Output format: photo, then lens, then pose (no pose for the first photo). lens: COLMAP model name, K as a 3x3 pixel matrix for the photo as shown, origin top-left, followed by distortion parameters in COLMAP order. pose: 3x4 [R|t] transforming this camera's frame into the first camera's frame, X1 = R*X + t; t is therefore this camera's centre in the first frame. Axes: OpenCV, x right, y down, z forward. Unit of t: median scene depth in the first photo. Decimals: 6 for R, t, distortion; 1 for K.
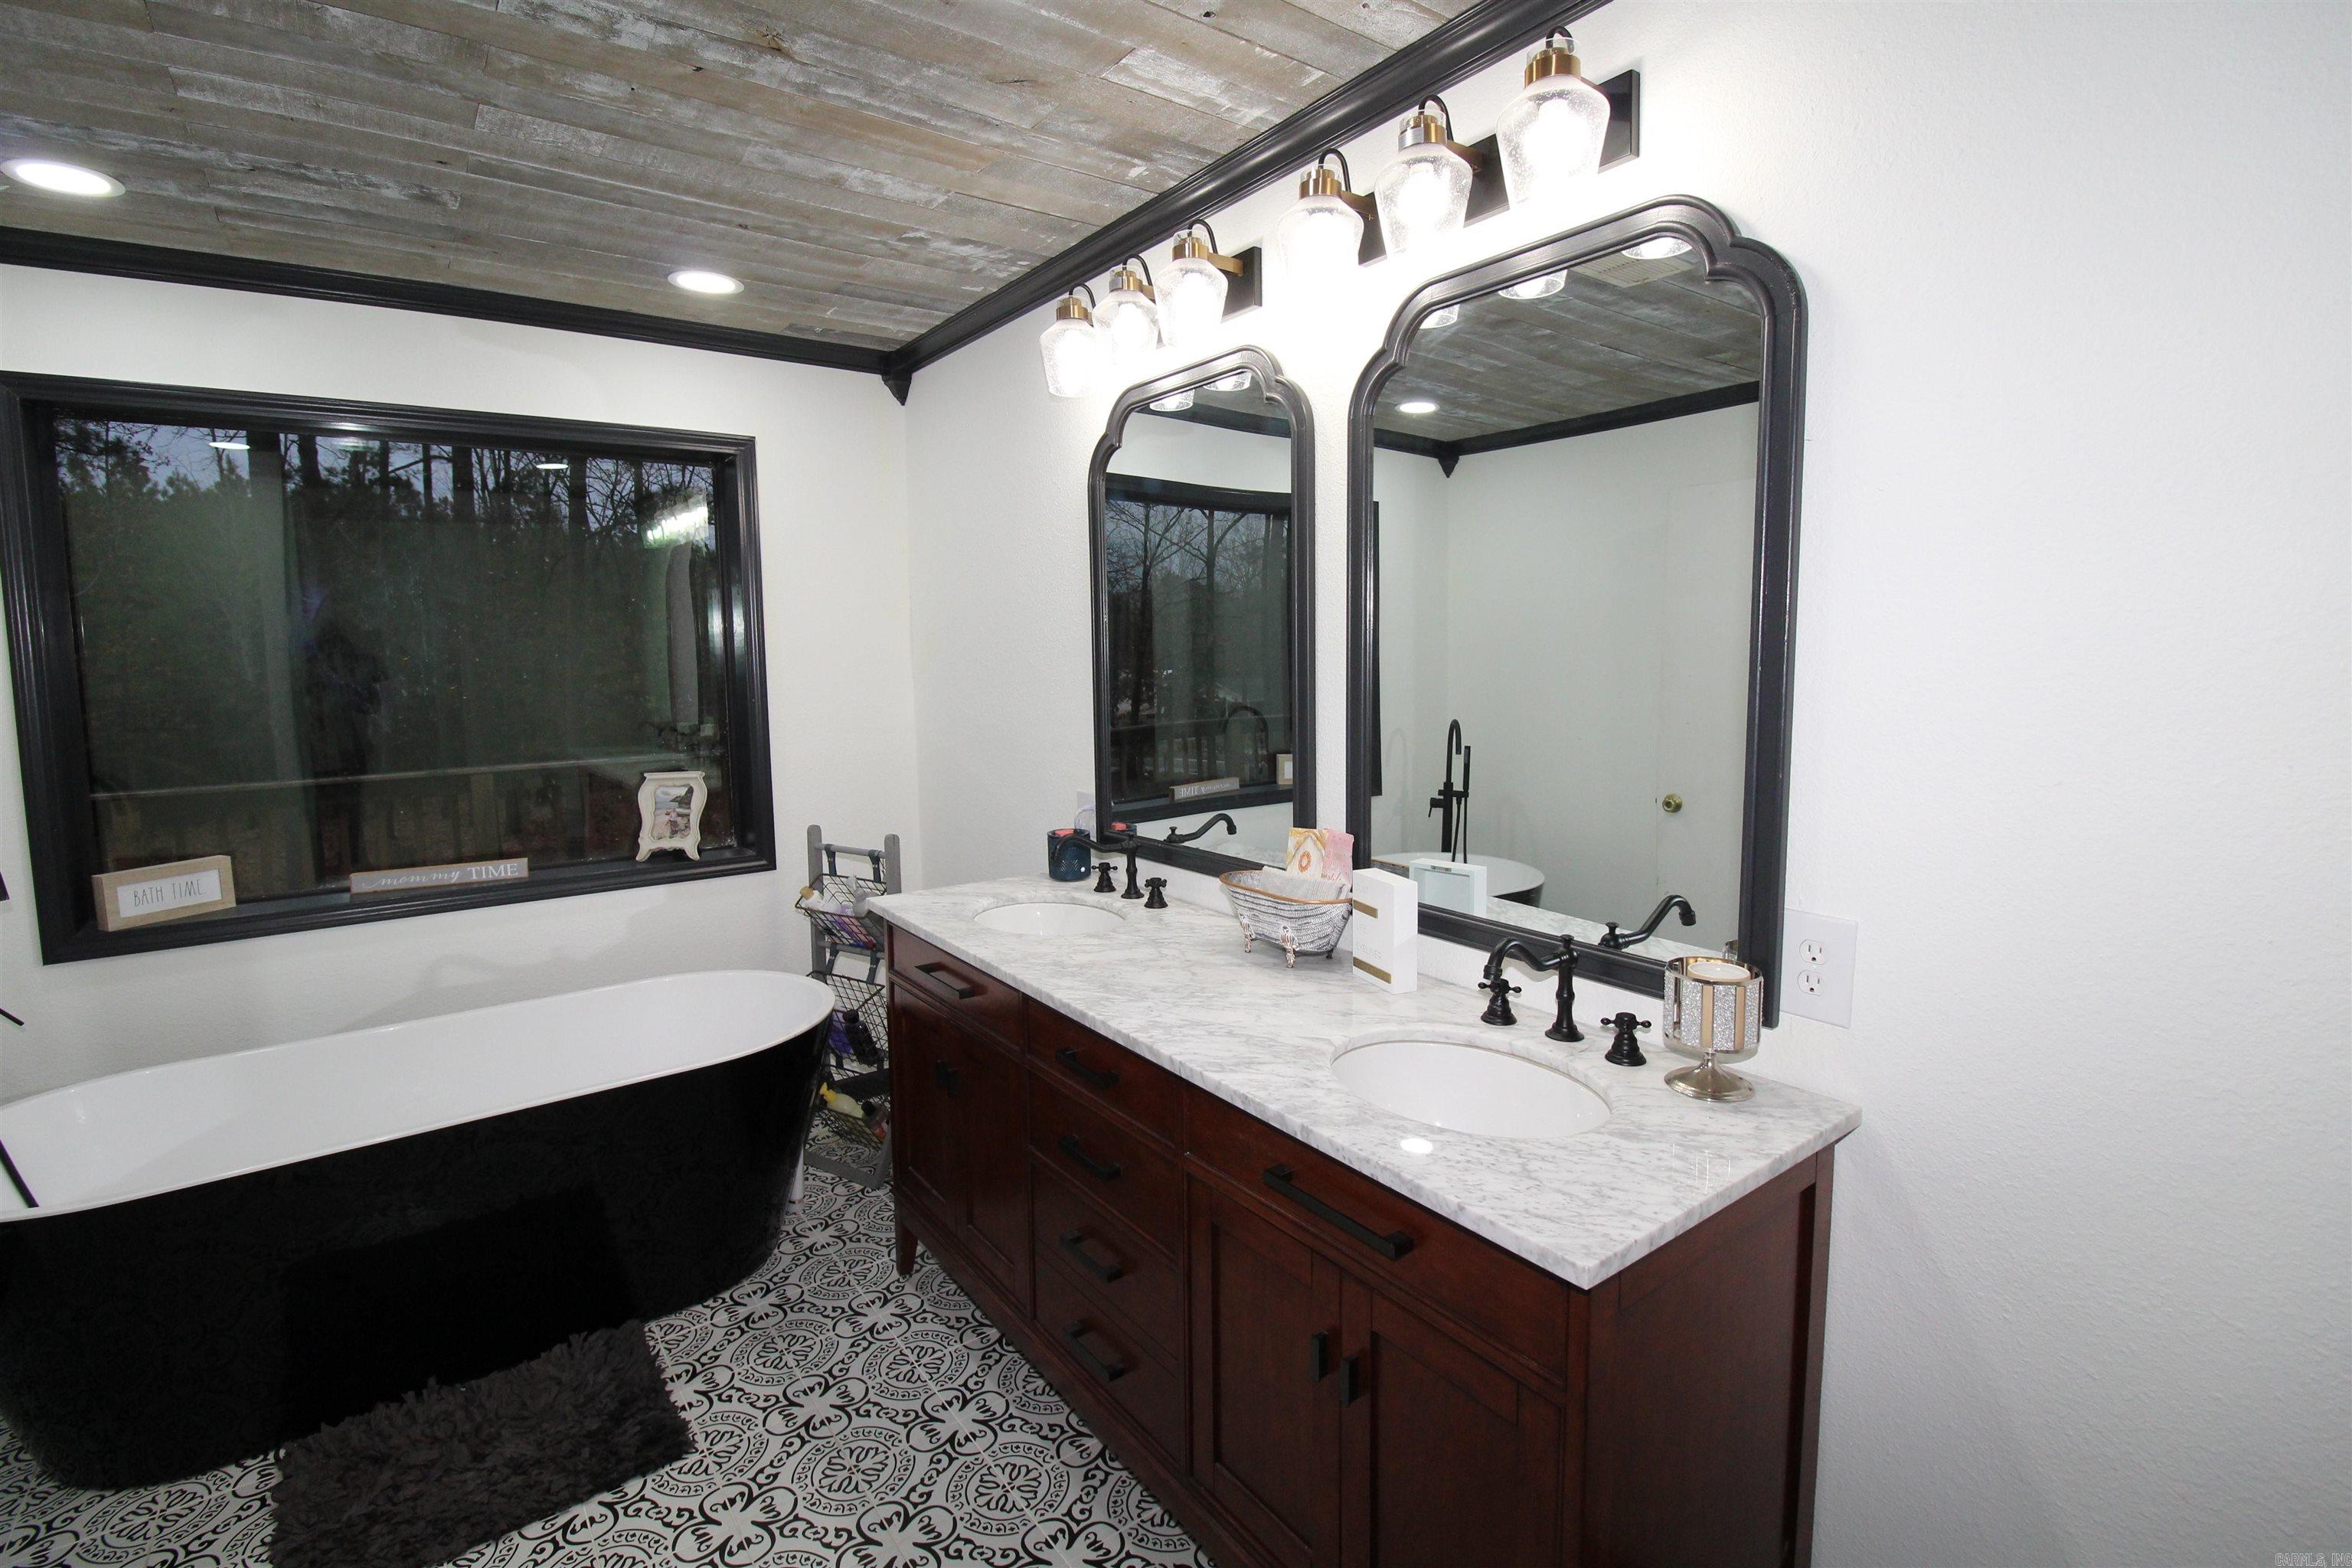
lens RADIAL K [[1089.5, 0, 1183.4], [0, 1089.5, 757.5], [0, 0, 1]] dist [0.004187, -0.014122]
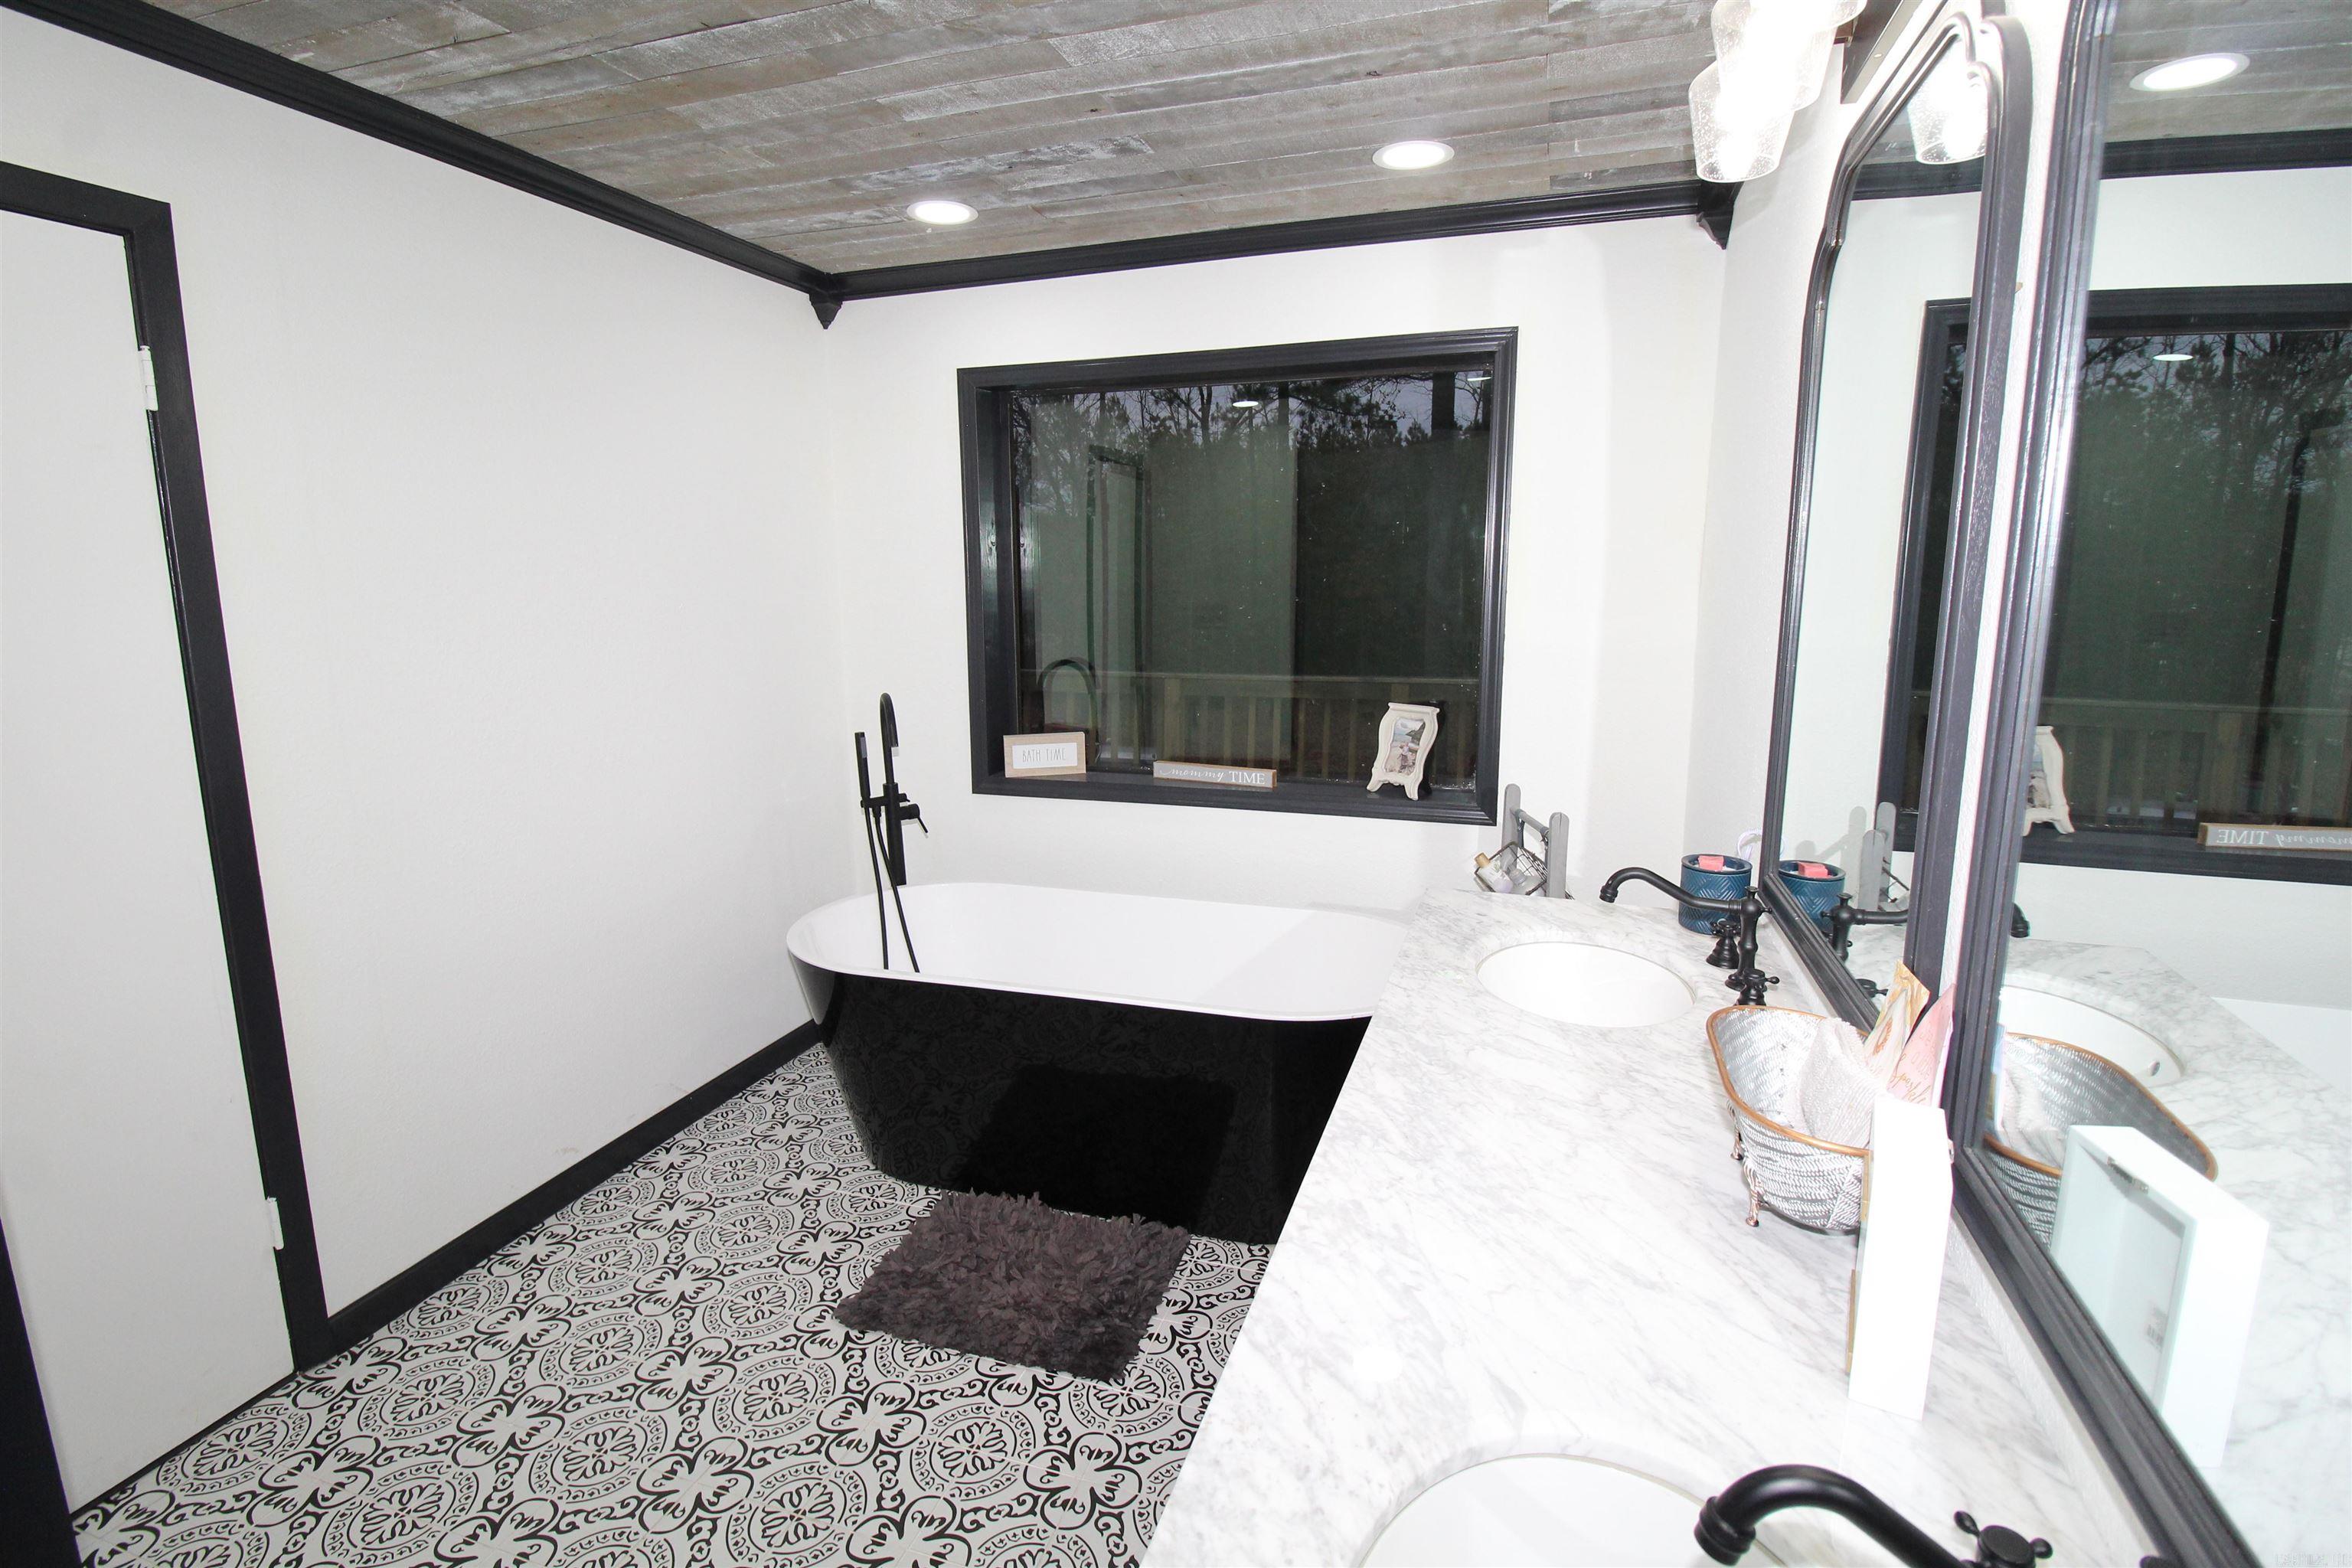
lens RADIAL K [[1089.5, 0, 1183.4], [0, 1089.5, 757.5], [0, 0, 1]] dist [0.004187, -0.014122]
pose [[0.577589, 0.148640, -0.802681, 0.259037], [-0.086355, 0.988891, 0.120983, -0.053423], [0.811747, -0.000563, 0.584009, 0.381261]]
